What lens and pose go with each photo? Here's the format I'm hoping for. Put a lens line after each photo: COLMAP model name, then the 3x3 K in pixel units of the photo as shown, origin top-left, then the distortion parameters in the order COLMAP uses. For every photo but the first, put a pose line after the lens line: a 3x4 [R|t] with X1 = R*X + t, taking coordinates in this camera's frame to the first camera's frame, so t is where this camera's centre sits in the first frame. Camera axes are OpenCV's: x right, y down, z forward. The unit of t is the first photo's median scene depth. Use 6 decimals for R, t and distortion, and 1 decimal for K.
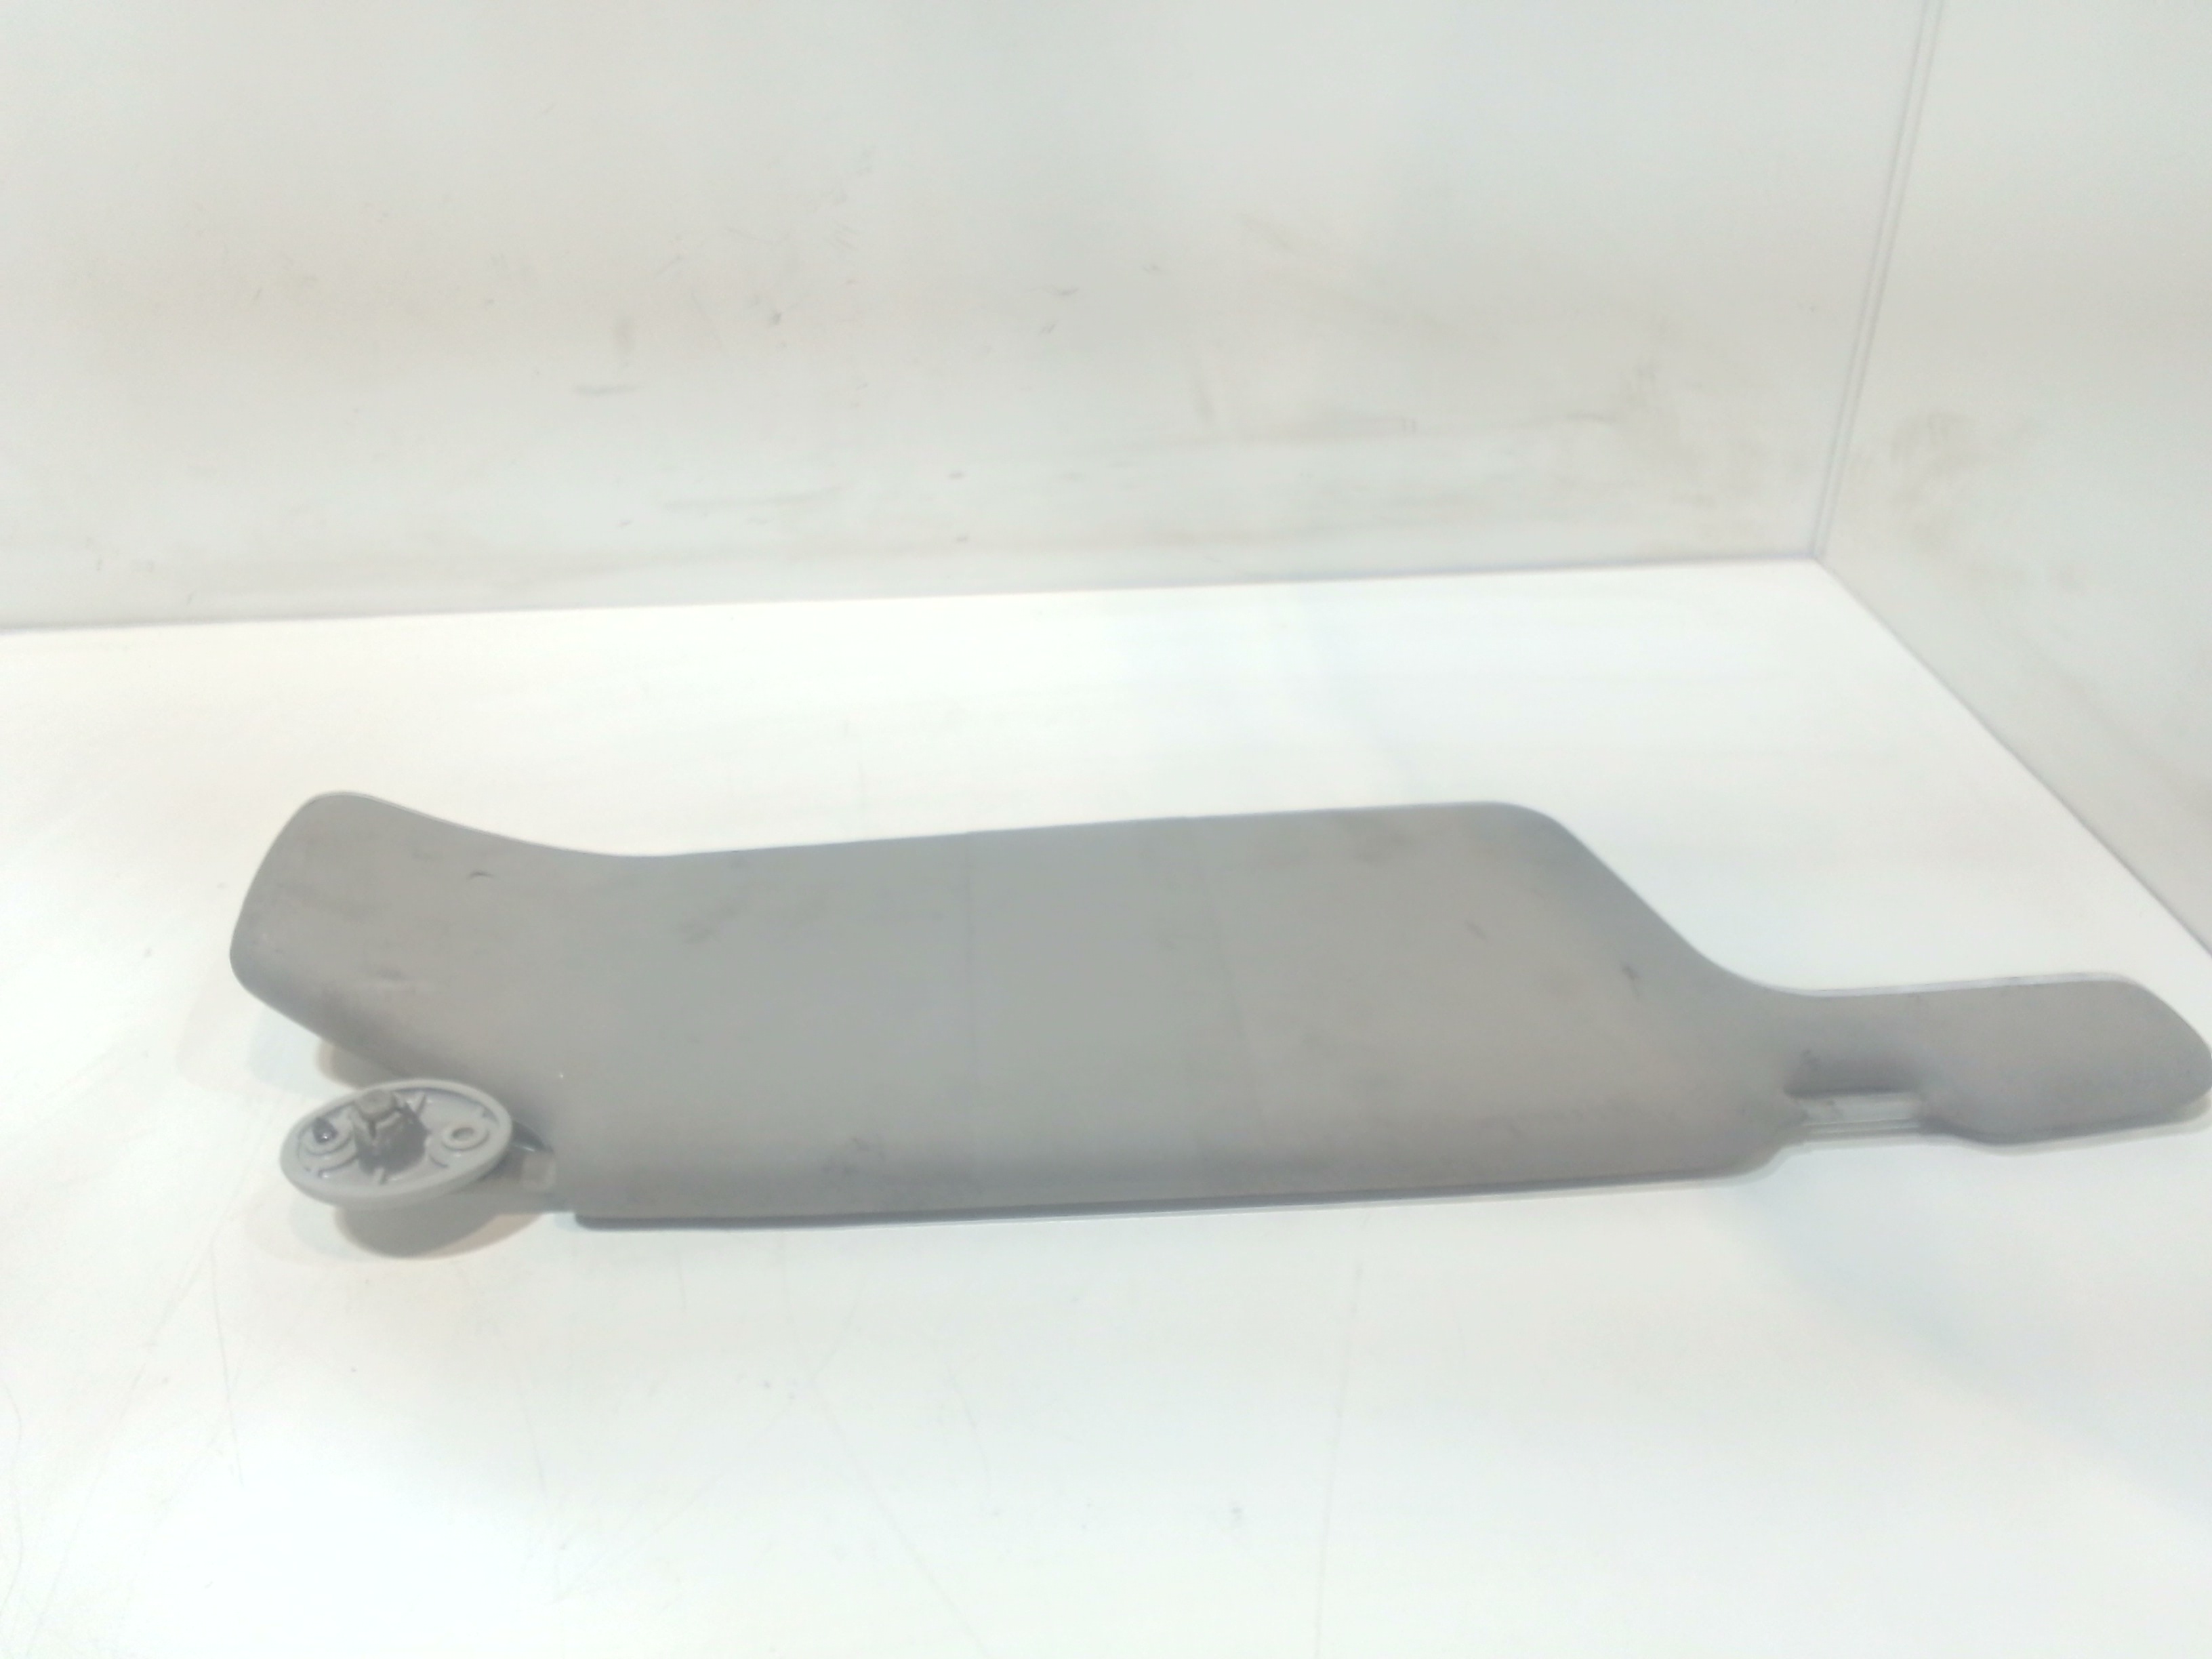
lens RADIAL K [[1759.5, 0, 1116.8], [0, 1759.5, 831.4], [0, 0, 1]] dist [0.068231, -0.112246]
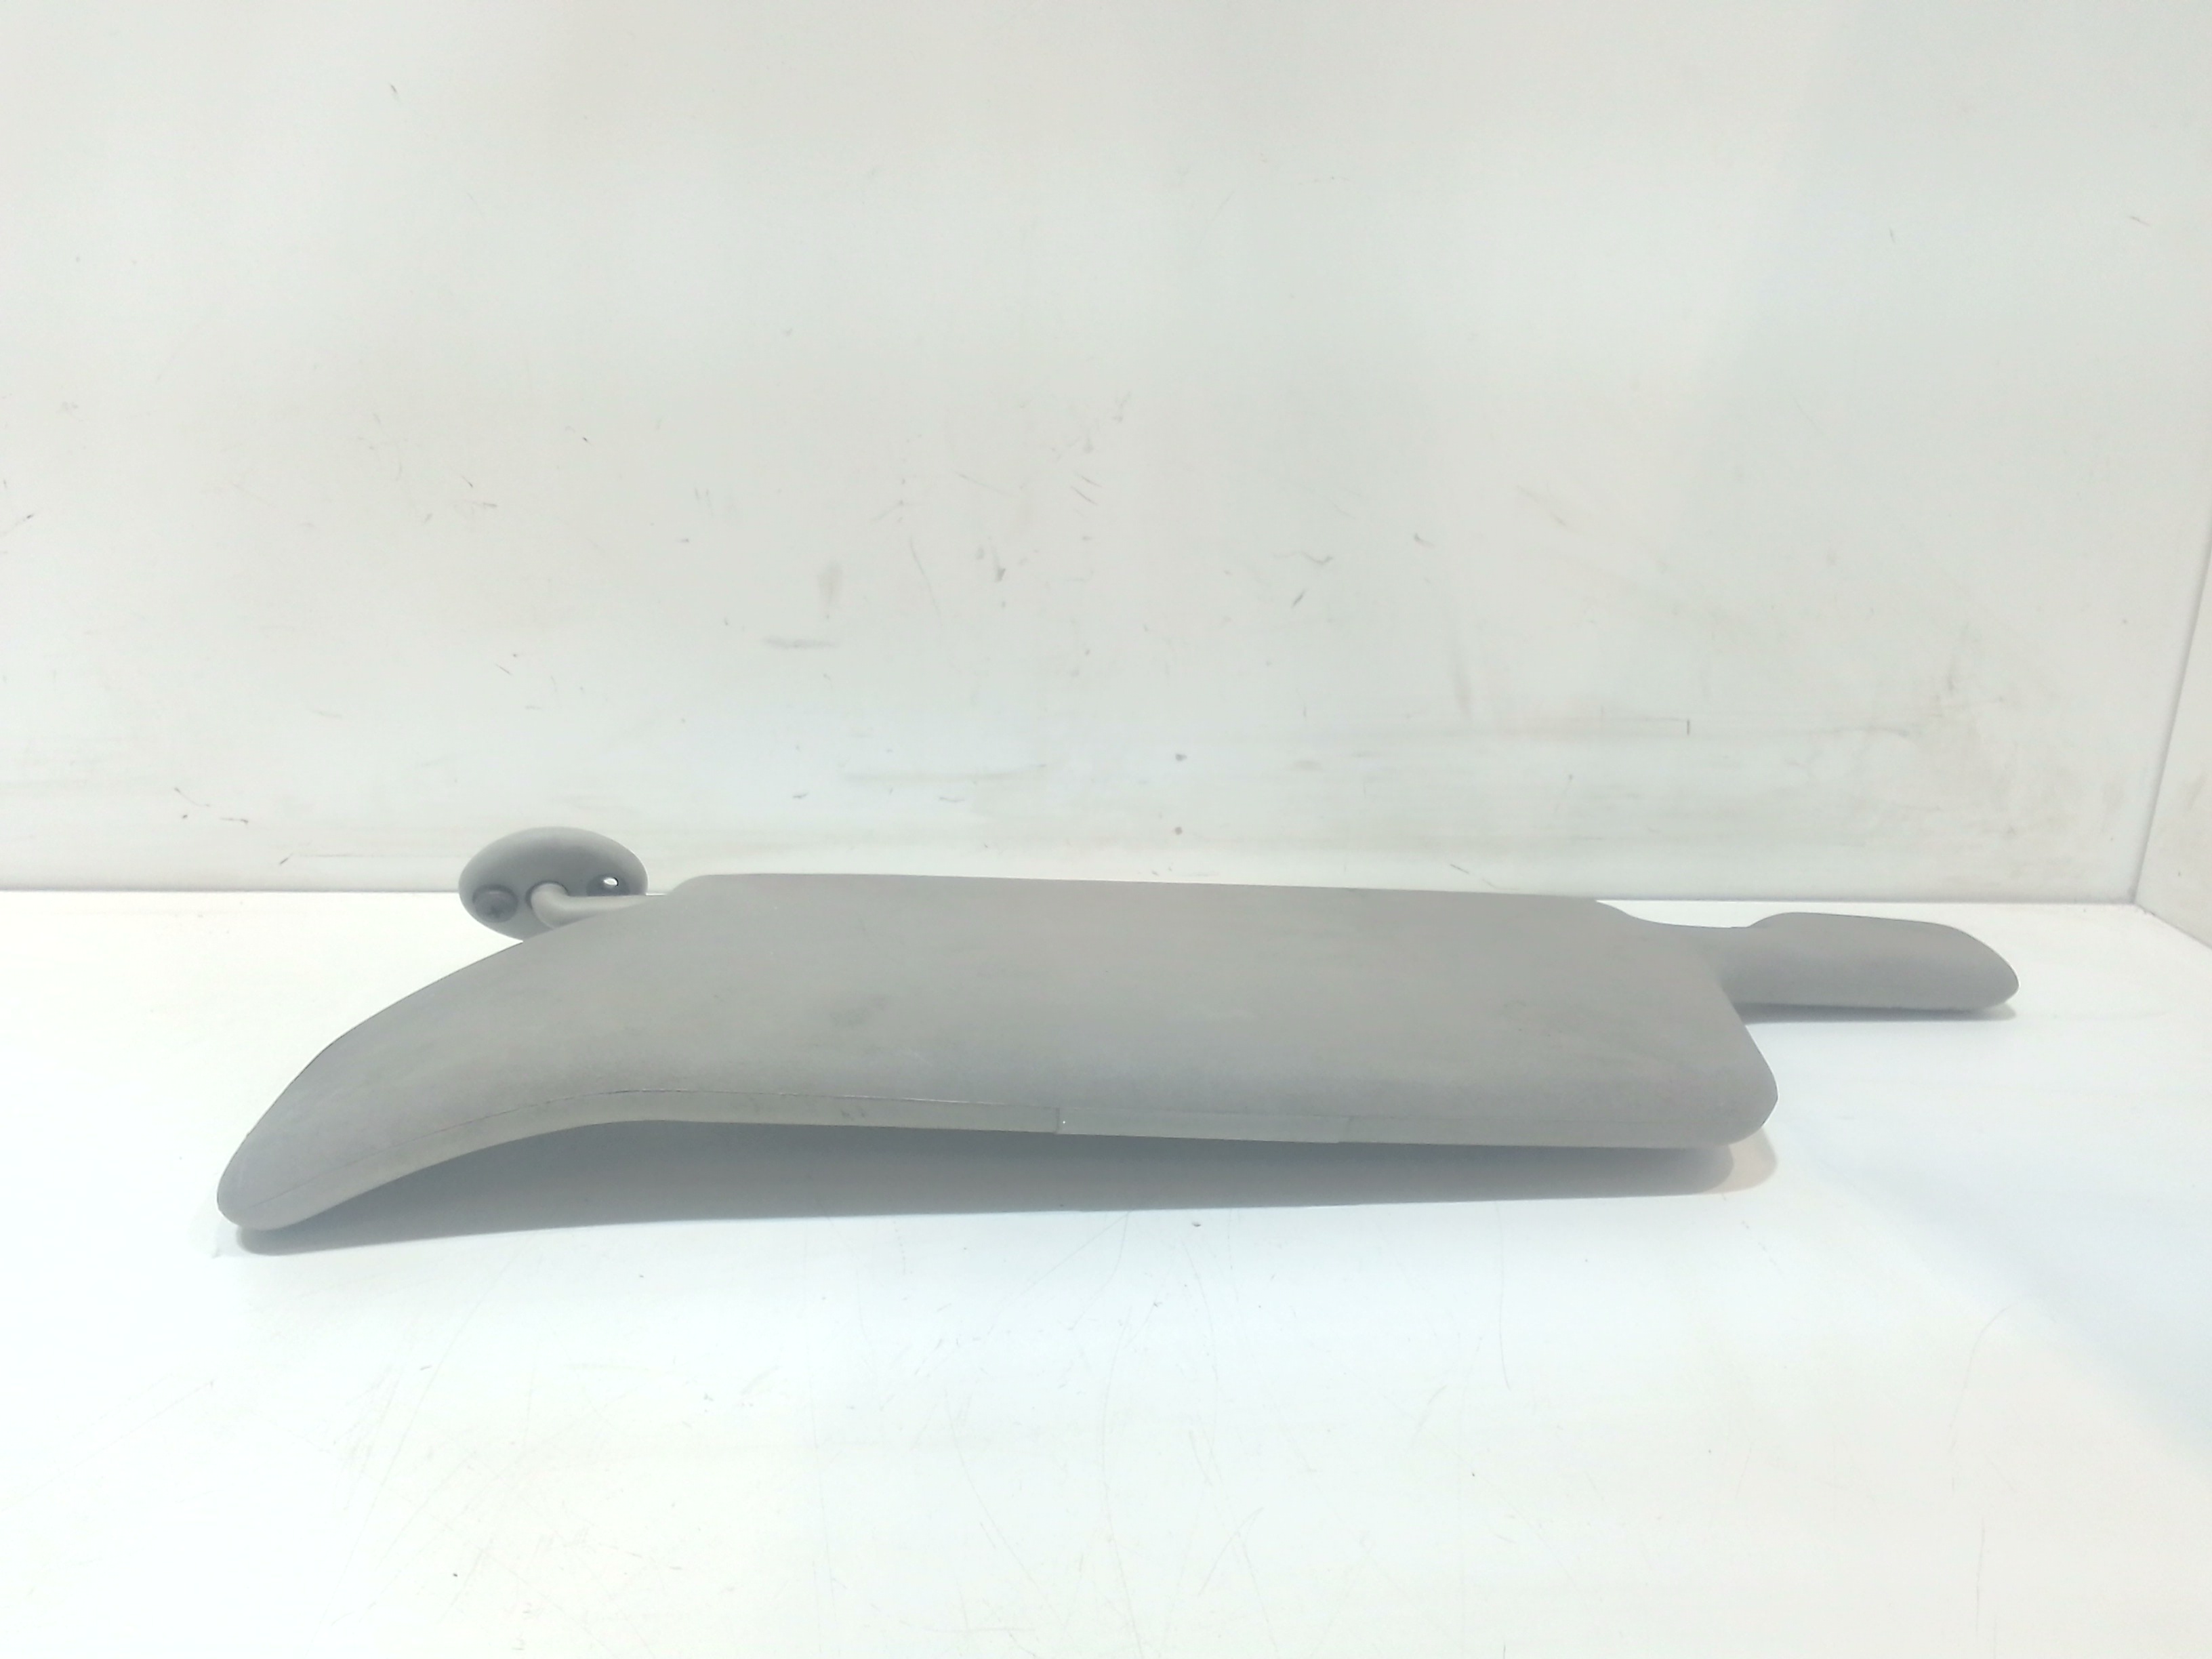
lens RADIAL K [[1759.5, 0, 1105.2], [0, 1759.5, 812.5], [0, 0, 1]] dist [0.068231, -0.112246]
pose [[0.999003, 0.042926, 0.012274, -0.136464], [-0.038447, 0.966894, -0.252266, 0.047545], [-0.022697, 0.251543, 0.967580, 0.154960]]
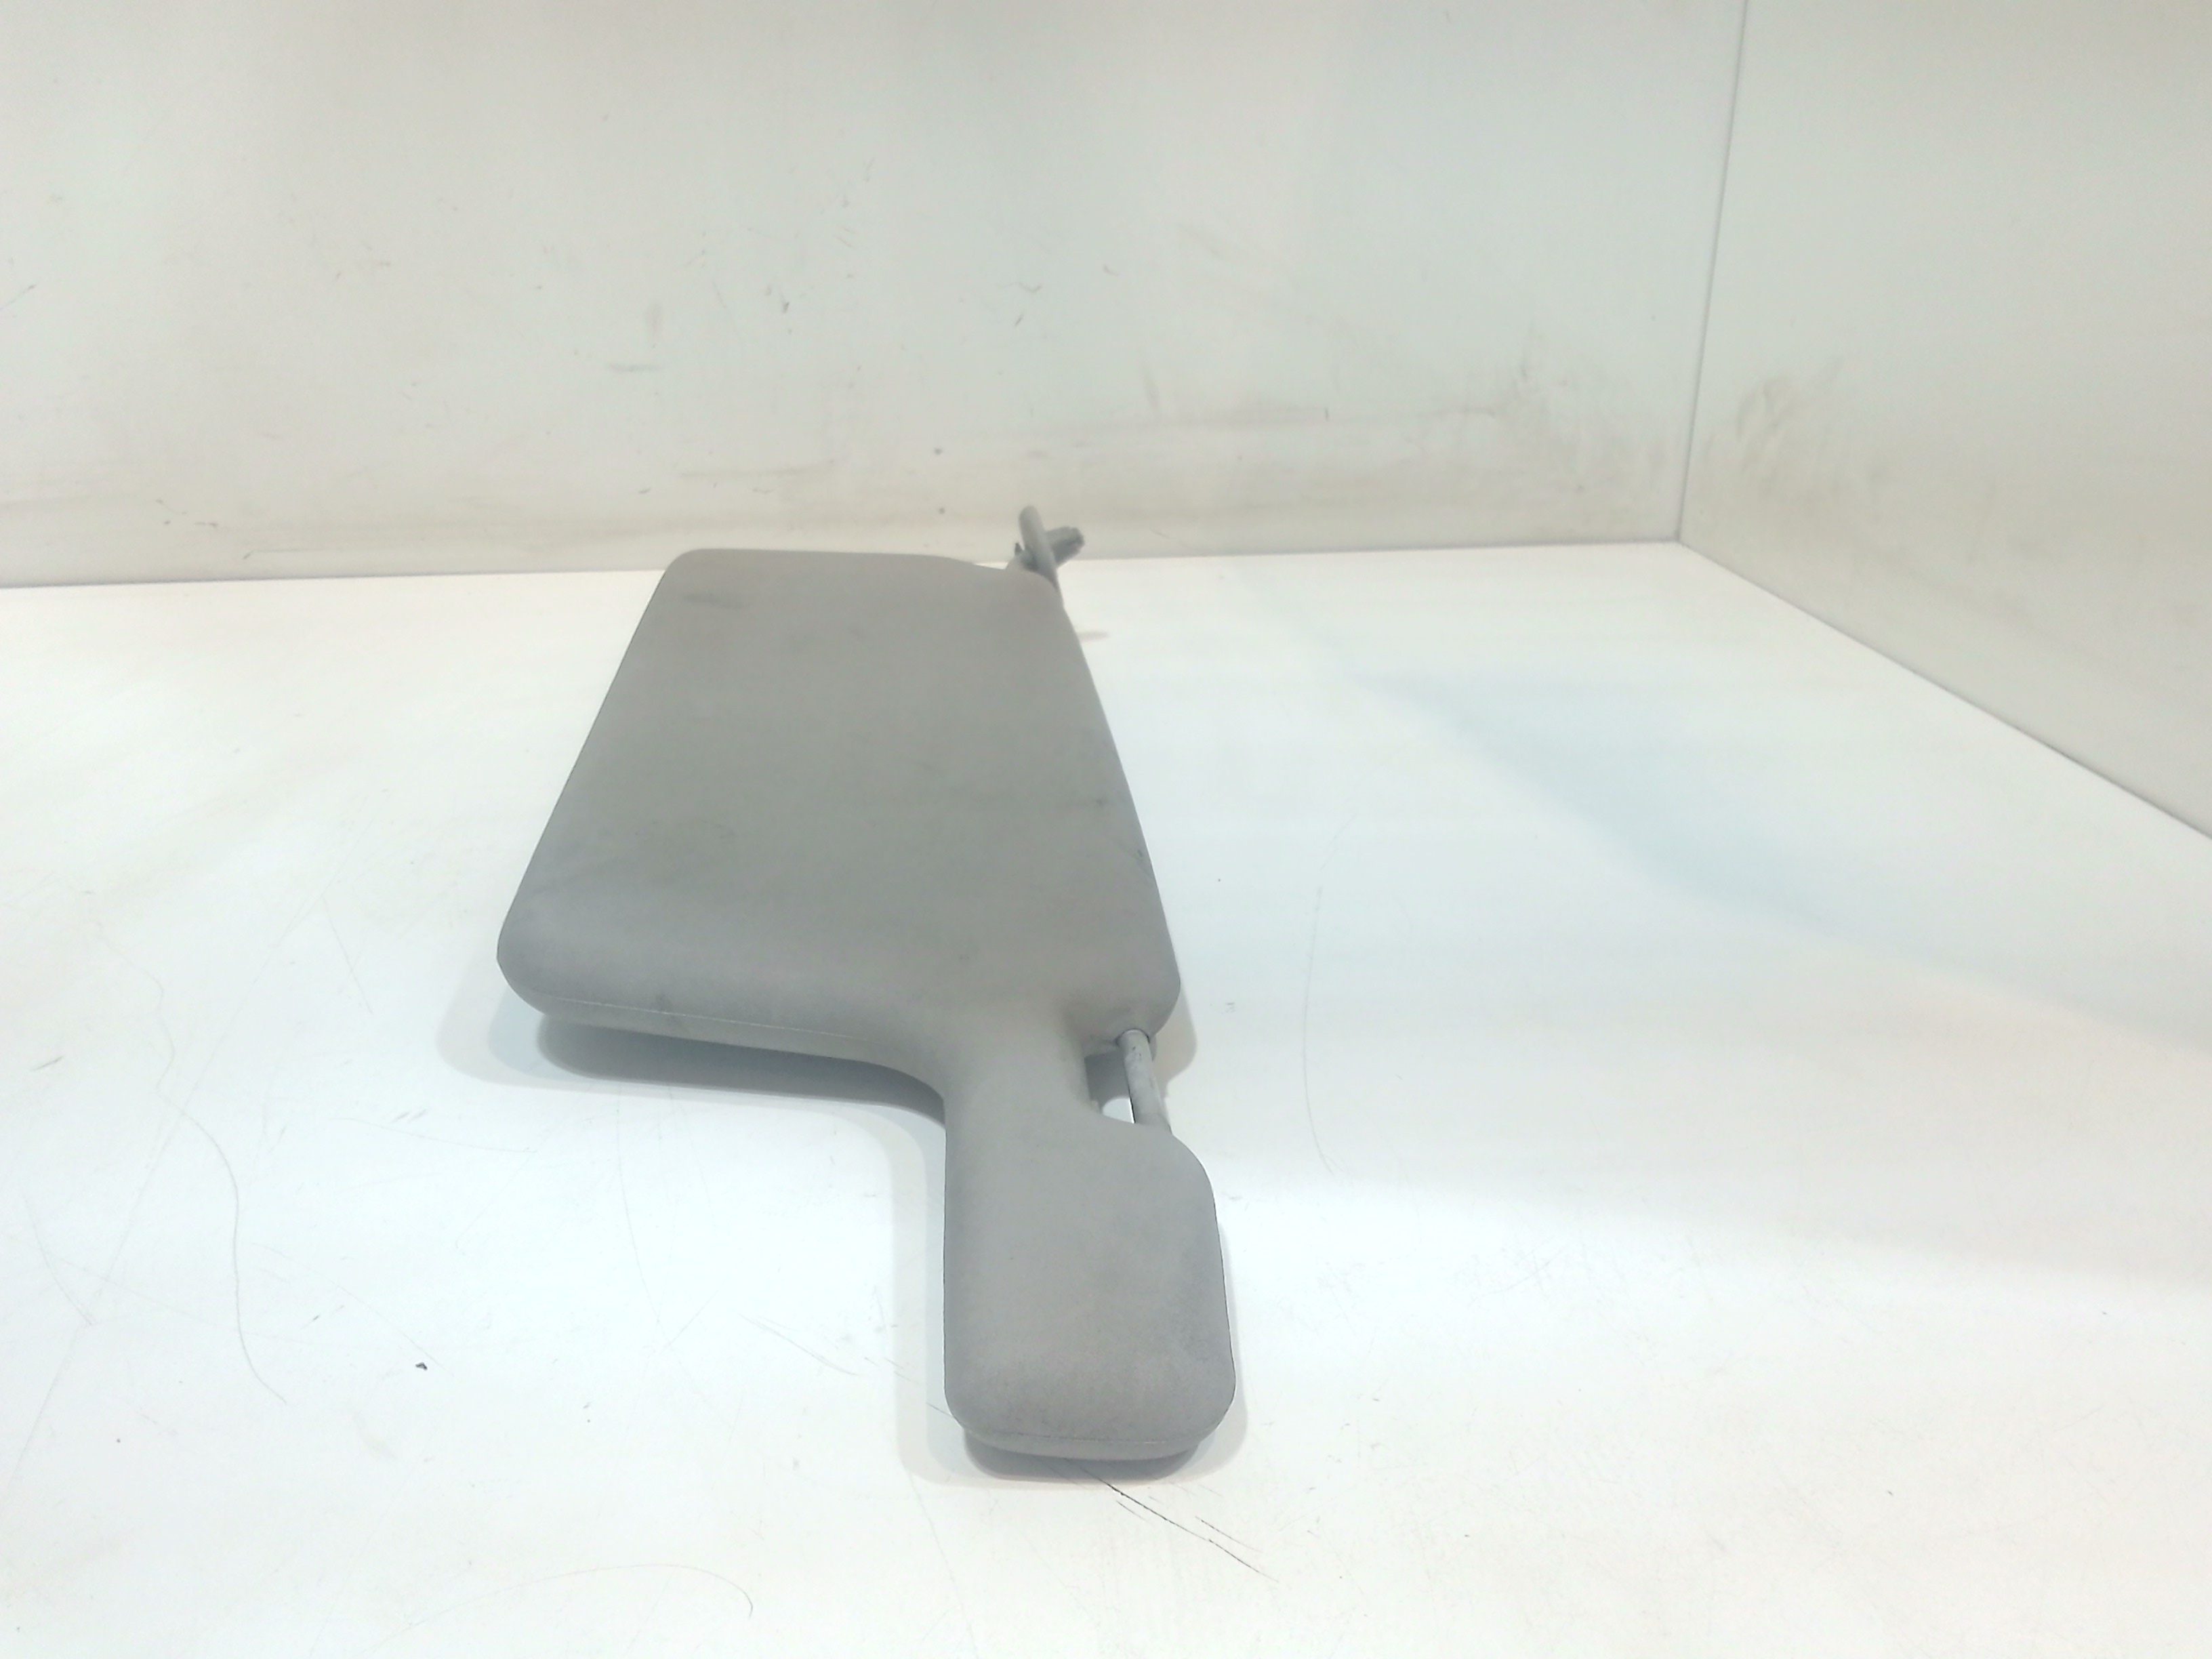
lens RADIAL K [[1759.5, 0, 1106.4], [0, 1759.5, 823.0], [0, 0, 1]] dist [0.068231, -0.112246]
pose [[0.998905, -0.004829, 0.046525, -0.035012], [0.012790, 0.984950, -0.172364, 0.234525], [-0.044993, 0.172770, 0.983934, -0.093748]]
